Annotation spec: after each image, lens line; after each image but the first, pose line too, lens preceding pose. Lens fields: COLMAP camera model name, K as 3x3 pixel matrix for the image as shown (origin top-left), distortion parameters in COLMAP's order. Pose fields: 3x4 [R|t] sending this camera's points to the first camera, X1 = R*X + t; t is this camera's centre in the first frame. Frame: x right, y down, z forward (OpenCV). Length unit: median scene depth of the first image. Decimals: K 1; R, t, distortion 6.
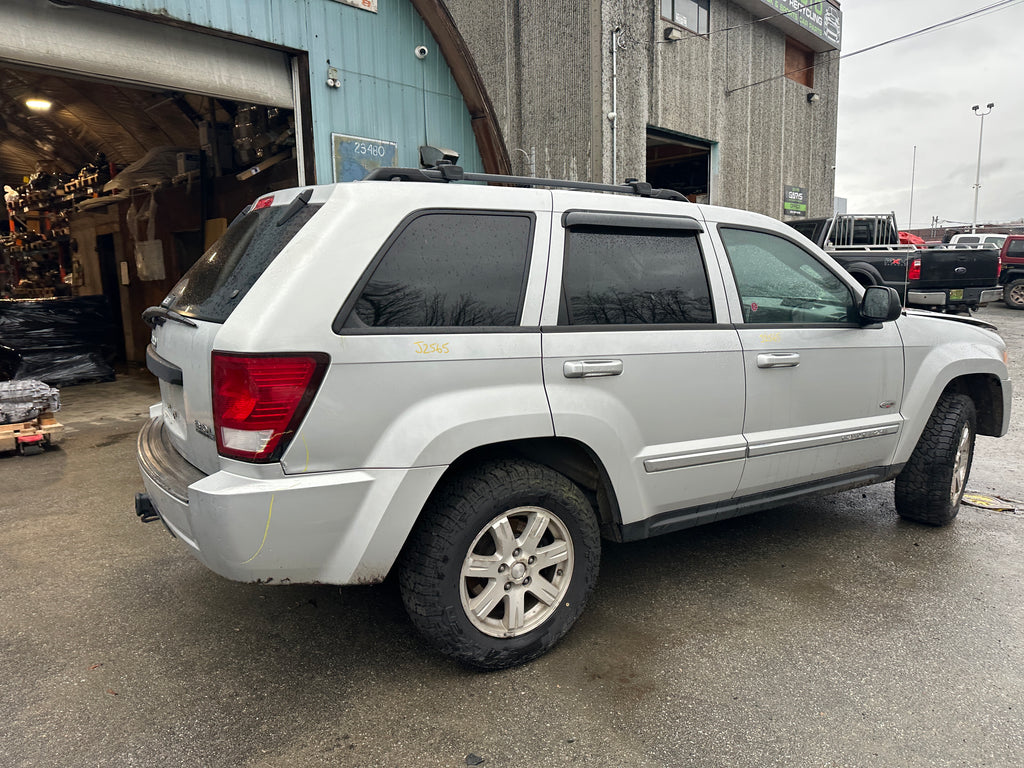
lens RADIAL K [[720.4, 0, 514.1], [0, 720.4, 390.8], [0, 0, 1]] dist [0.035099, -0.040270]
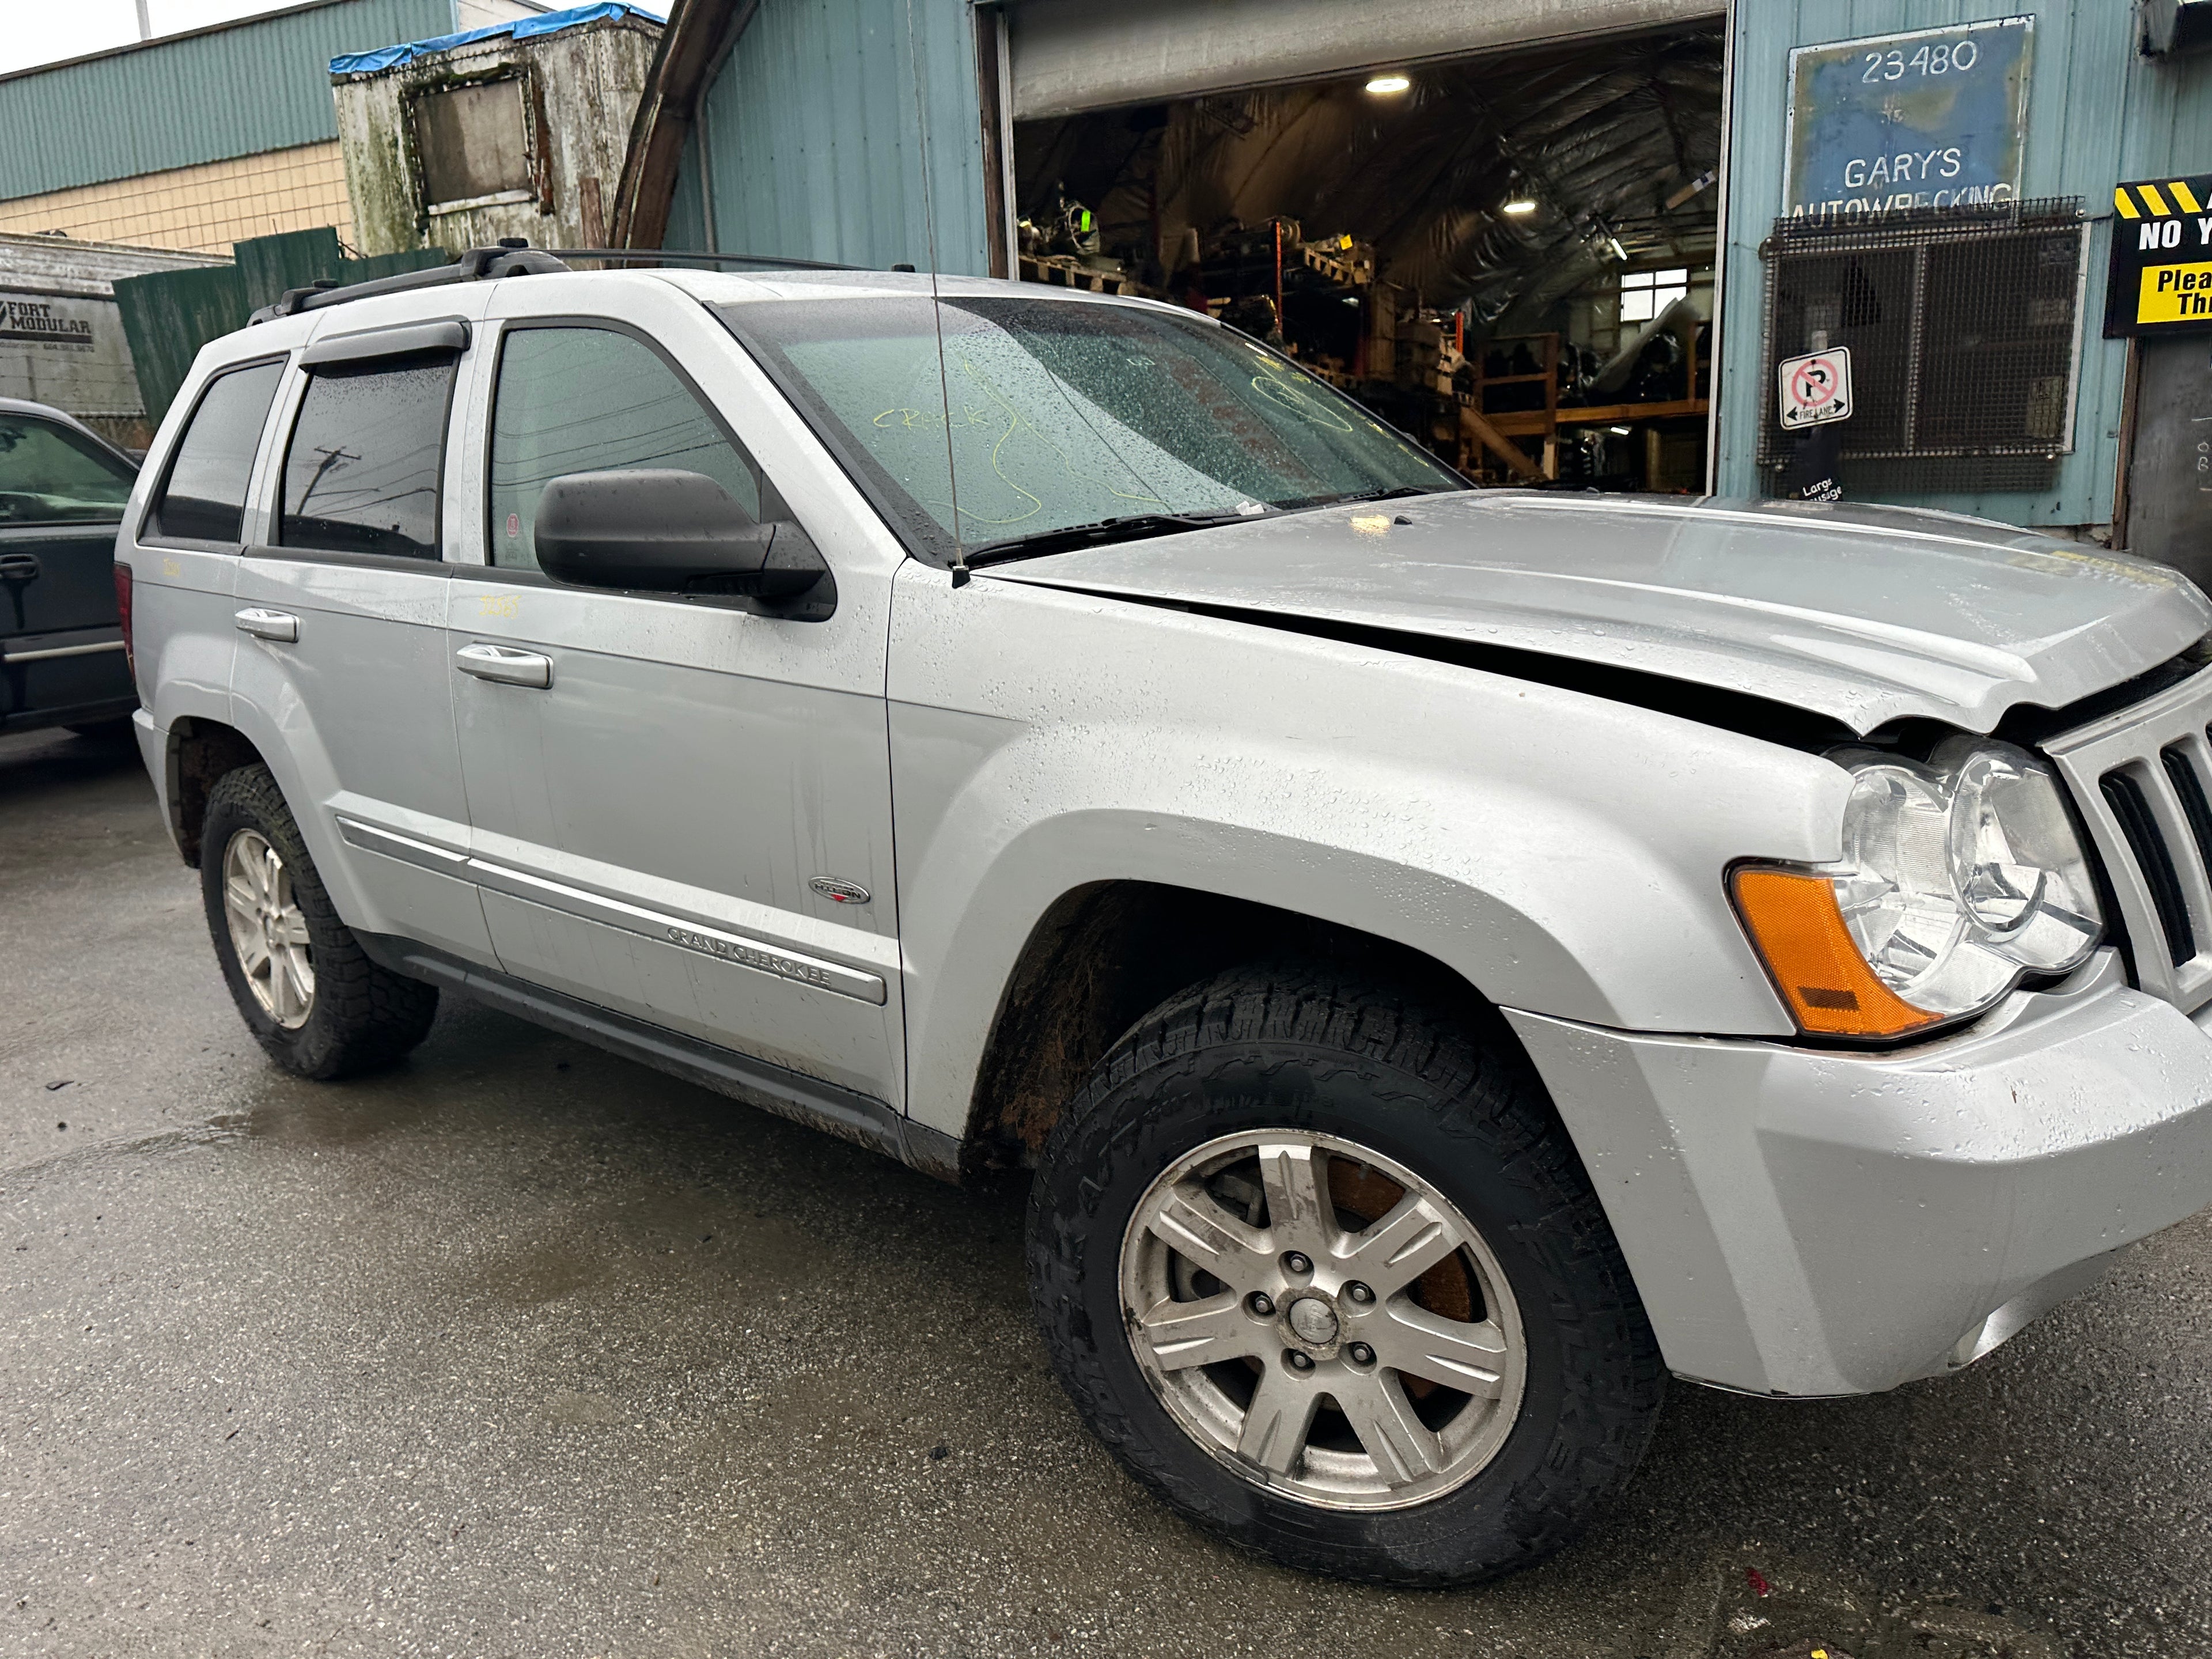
lens RADIAL K [[1573.9, 0, 1120.2], [0, 1573.9, 824.1], [0, 0, 1]] dist [0.007769, -0.011127]
pose [[0.326449, 0.197294, -0.924395, 0.494455], [-0.109945, 0.979261, 0.170177, -0.053885], [0.938799, 0.046079, 0.341371, 0.395758]]
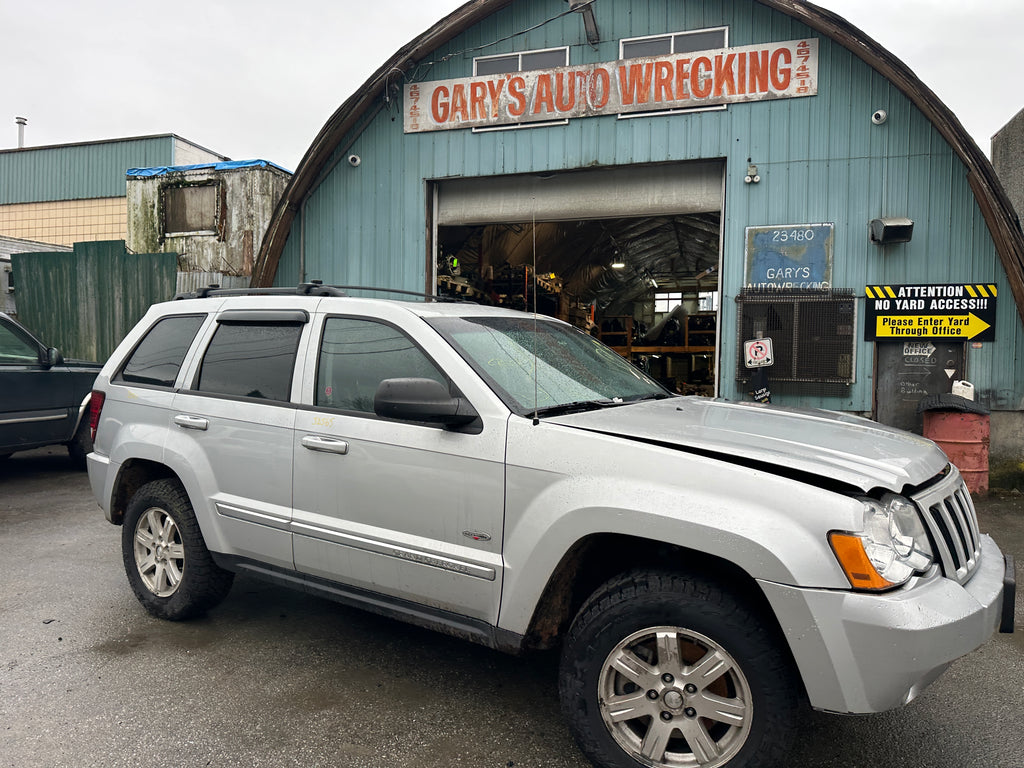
lens RADIAL K [[717.7, 0, 520.0], [0, 717.7, 384.7], [0, 0, 1]] dist [0.085607, -0.136258]
pose [[0.443394, 0.042849, -0.895302, 0.532738], [-0.160861, 0.986443, -0.032454, -0.052192], [0.881774, 0.158409, 0.444276, 0.302112]]
